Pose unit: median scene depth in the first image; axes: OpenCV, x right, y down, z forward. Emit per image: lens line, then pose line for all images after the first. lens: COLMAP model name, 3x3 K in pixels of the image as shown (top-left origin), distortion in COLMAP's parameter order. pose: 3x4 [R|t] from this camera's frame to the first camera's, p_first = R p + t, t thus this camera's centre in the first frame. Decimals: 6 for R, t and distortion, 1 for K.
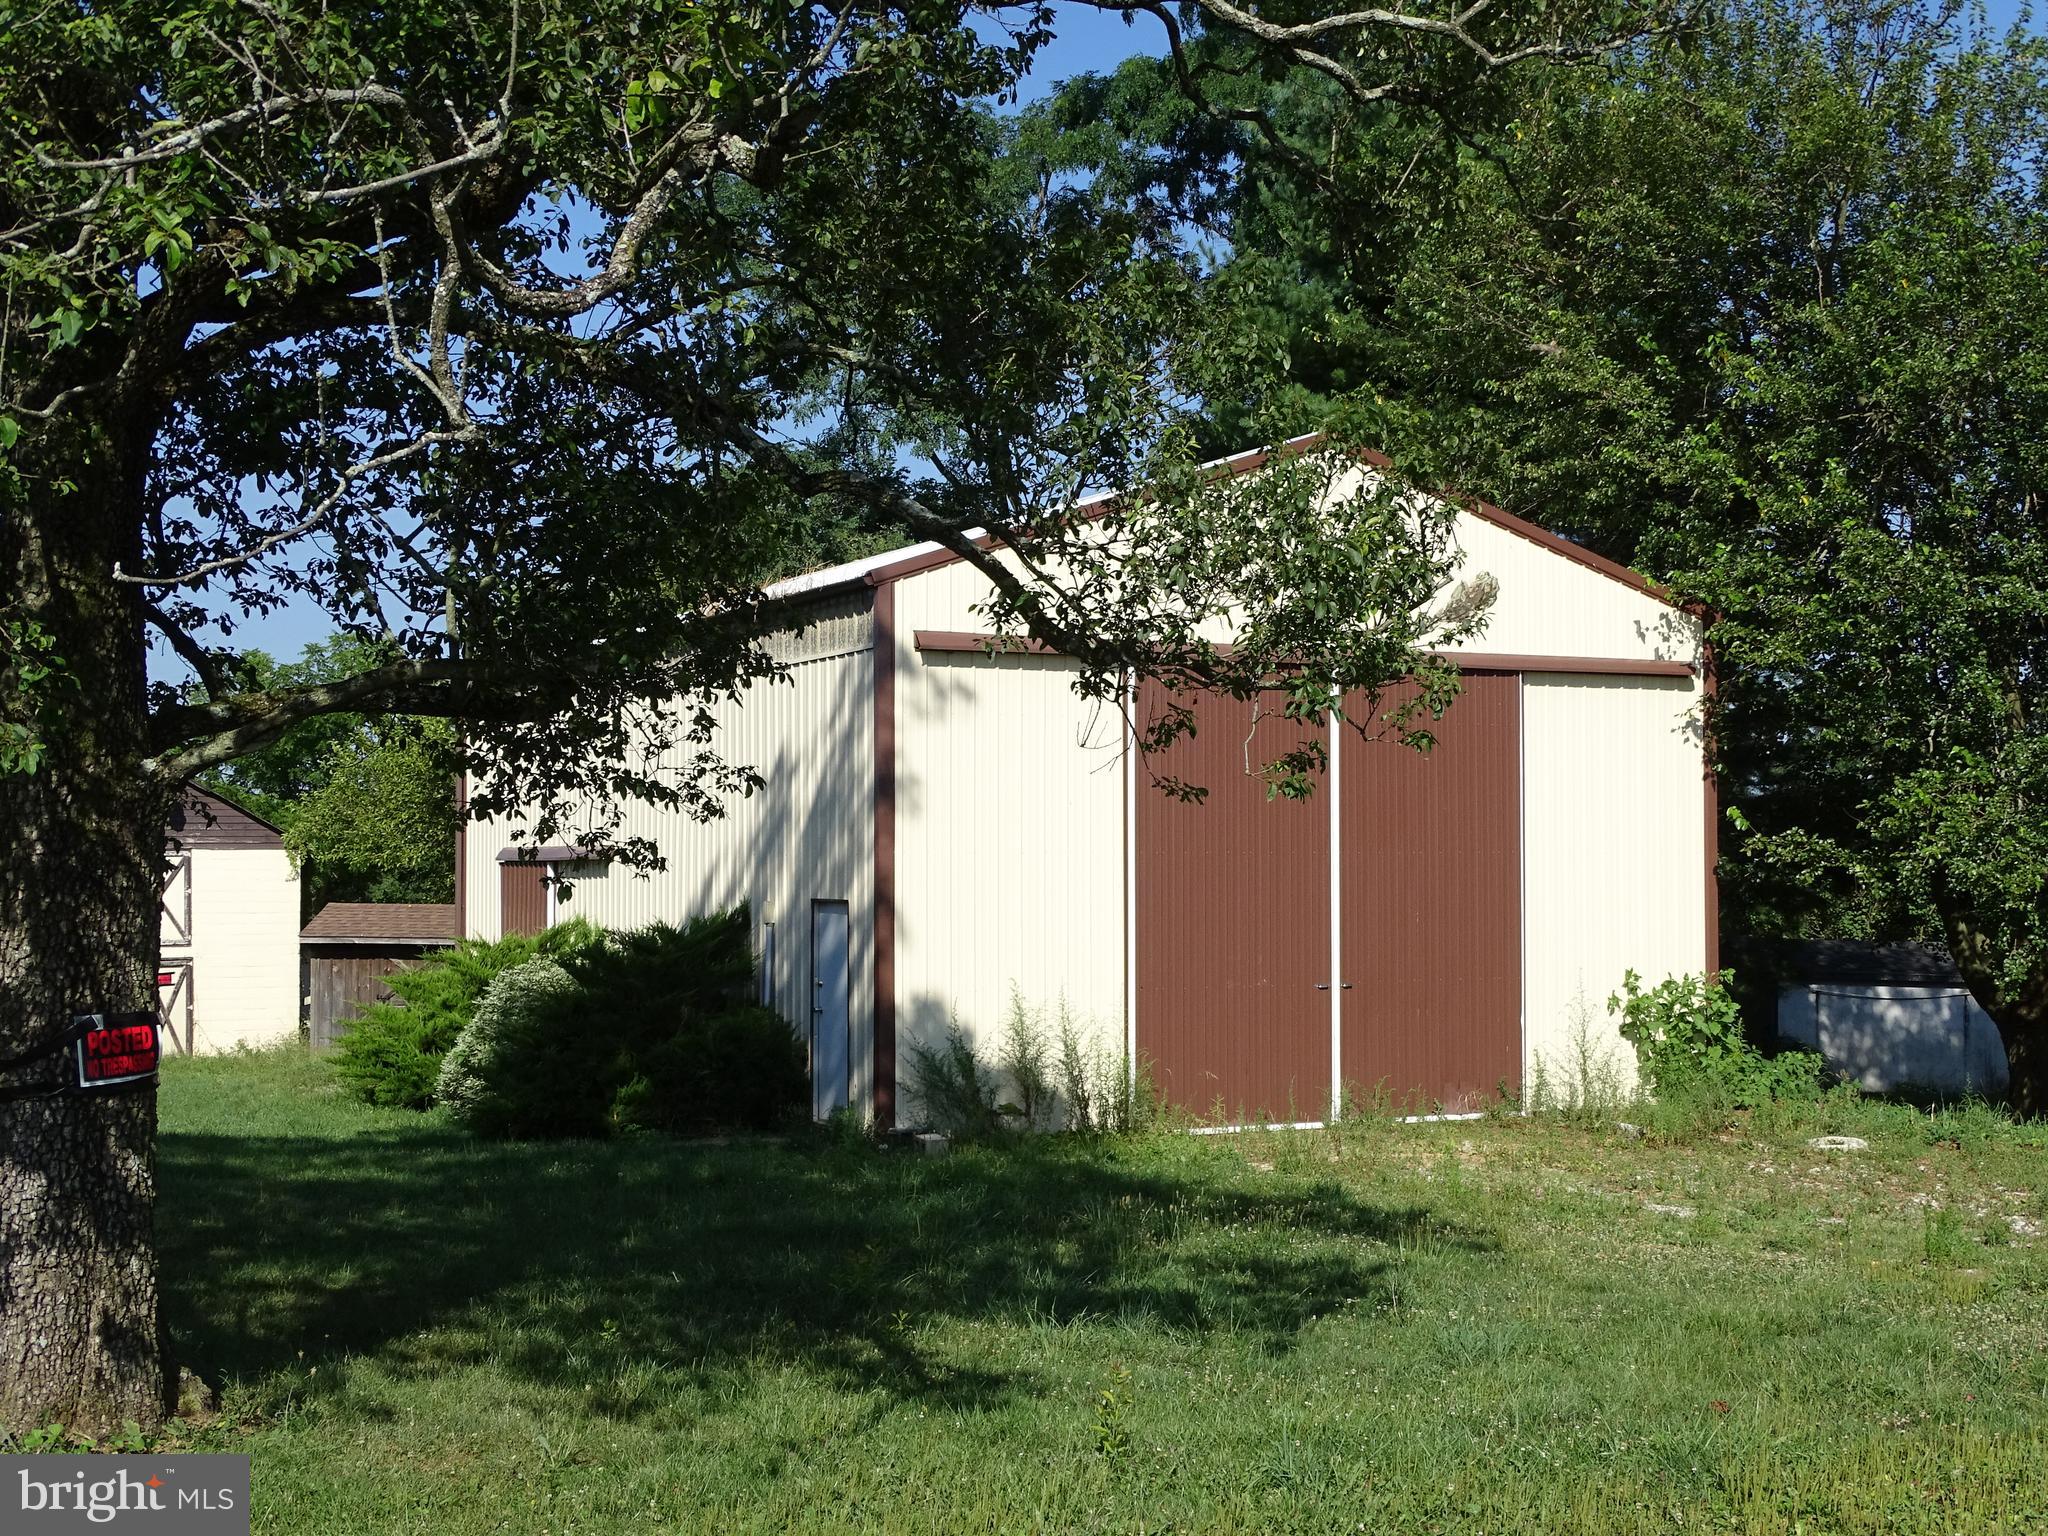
lens RADIAL K [[2367.9, 0, 1015.5], [0, 2367.9, 765.0], [0, 0, 1]] dist [0.055980, 0.000000]
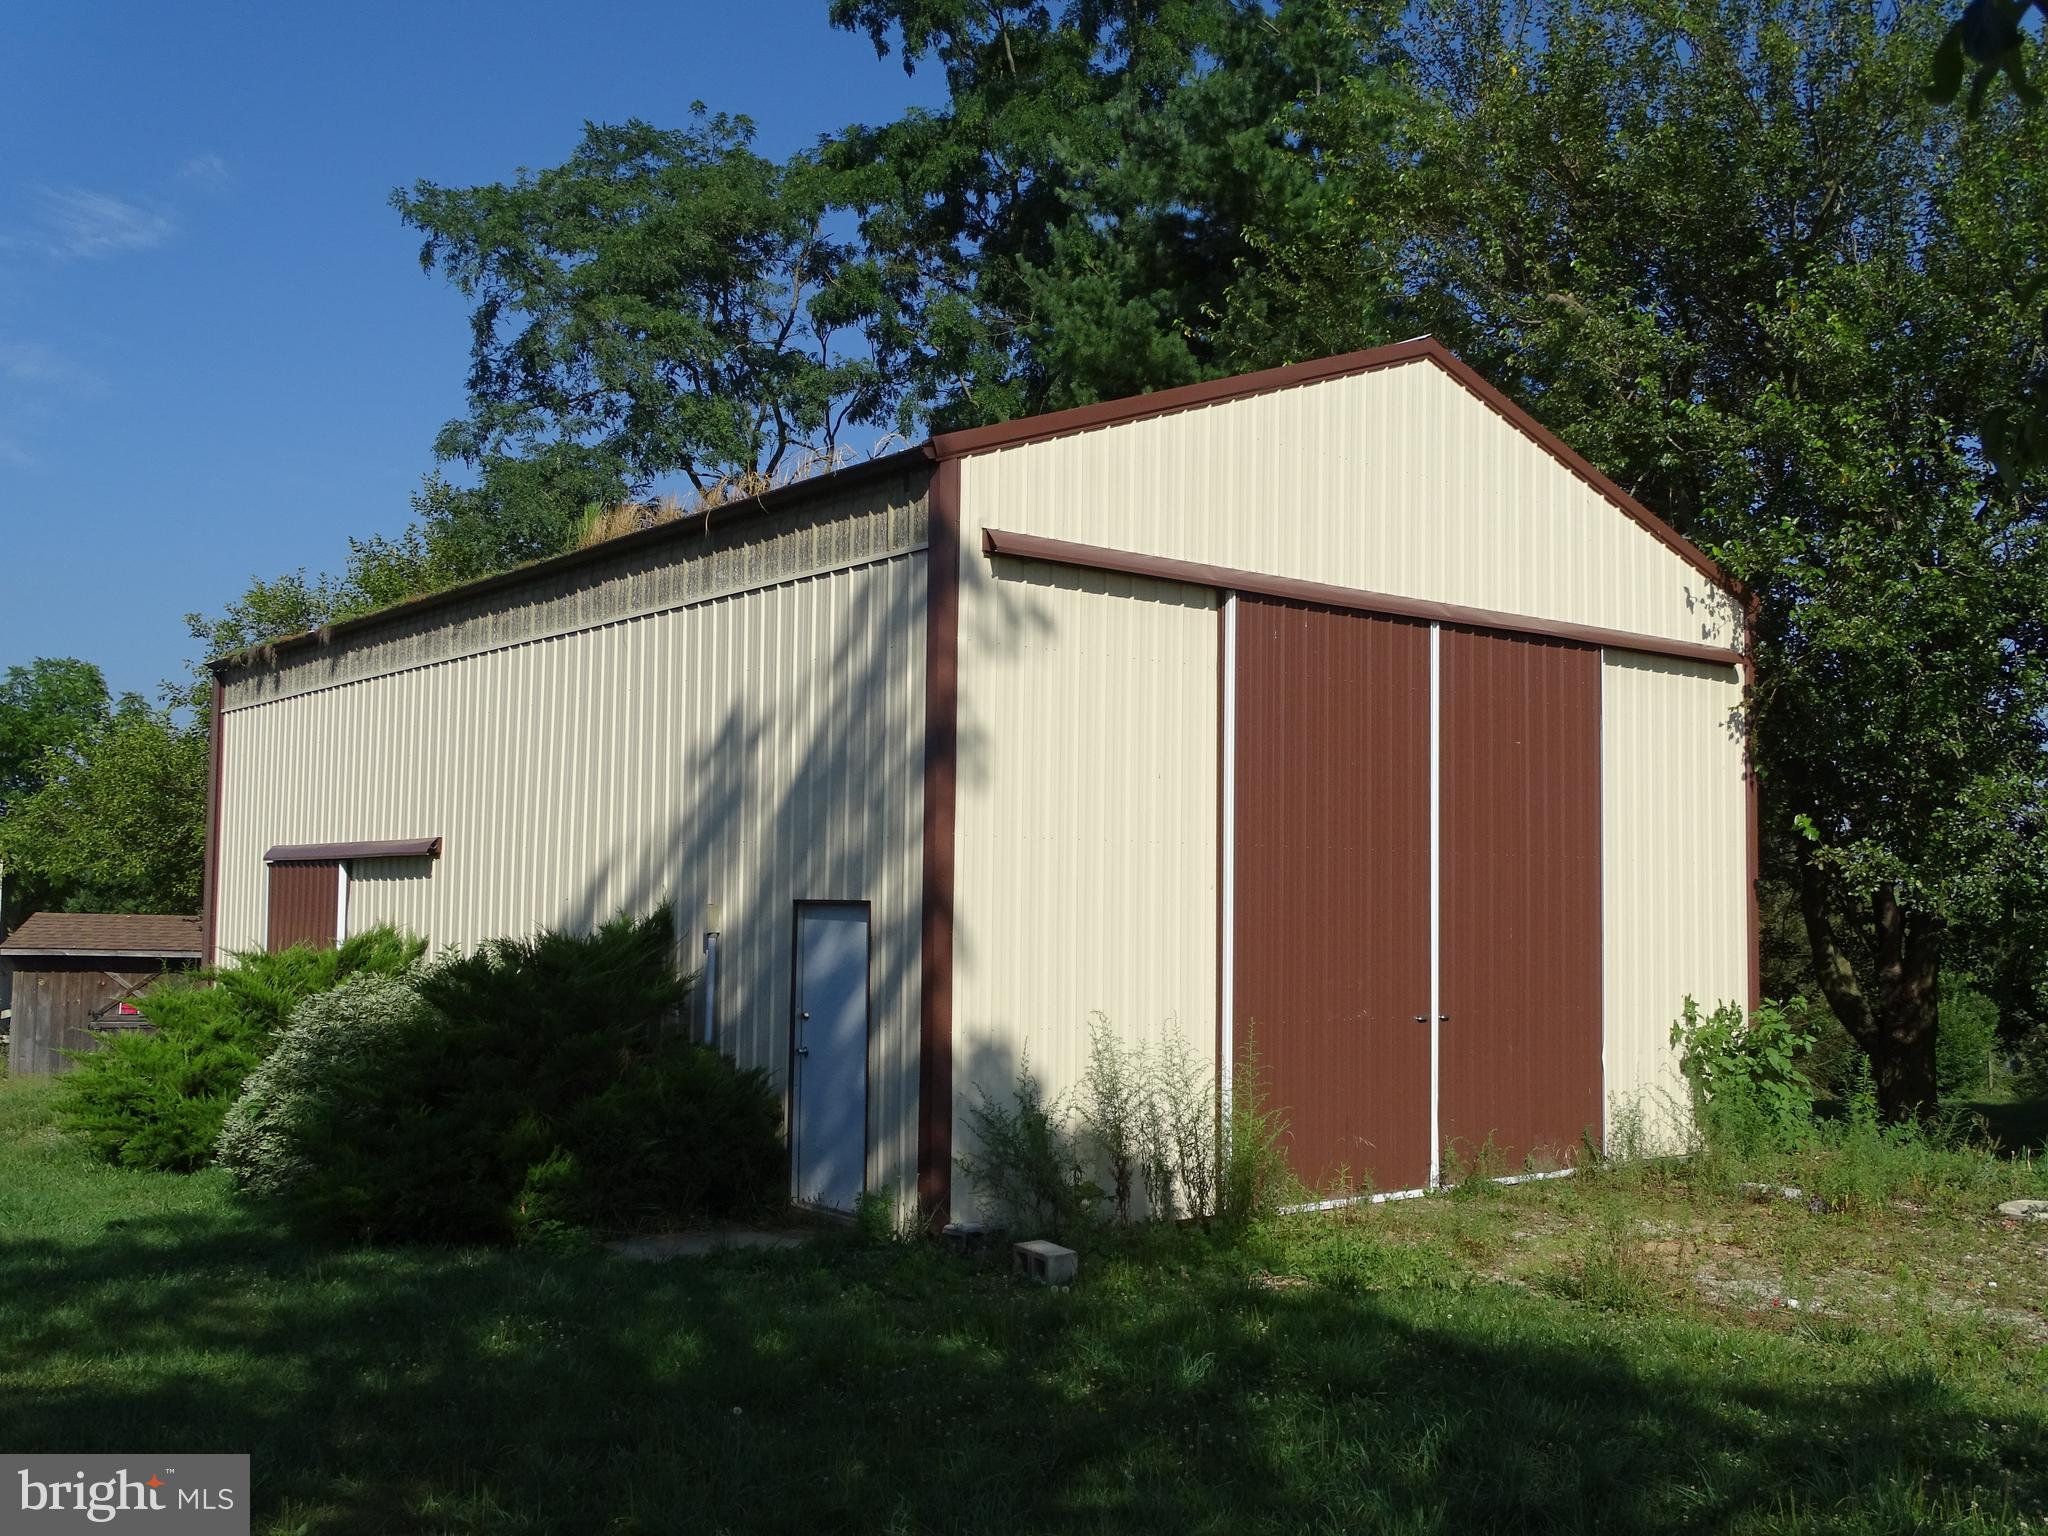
lens RADIAL K [[1852.7, 0, 1012.8], [0, 1852.7, 770.6], [0, 0, 1]] dist [0.033104, 0.000000]
pose [[0.978151, 0.026396, 0.206212, -0.128433], [-0.021145, 0.999395, -0.027625, 0.027879], [-0.206816, 0.022661, 0.978117, 0.386282]]
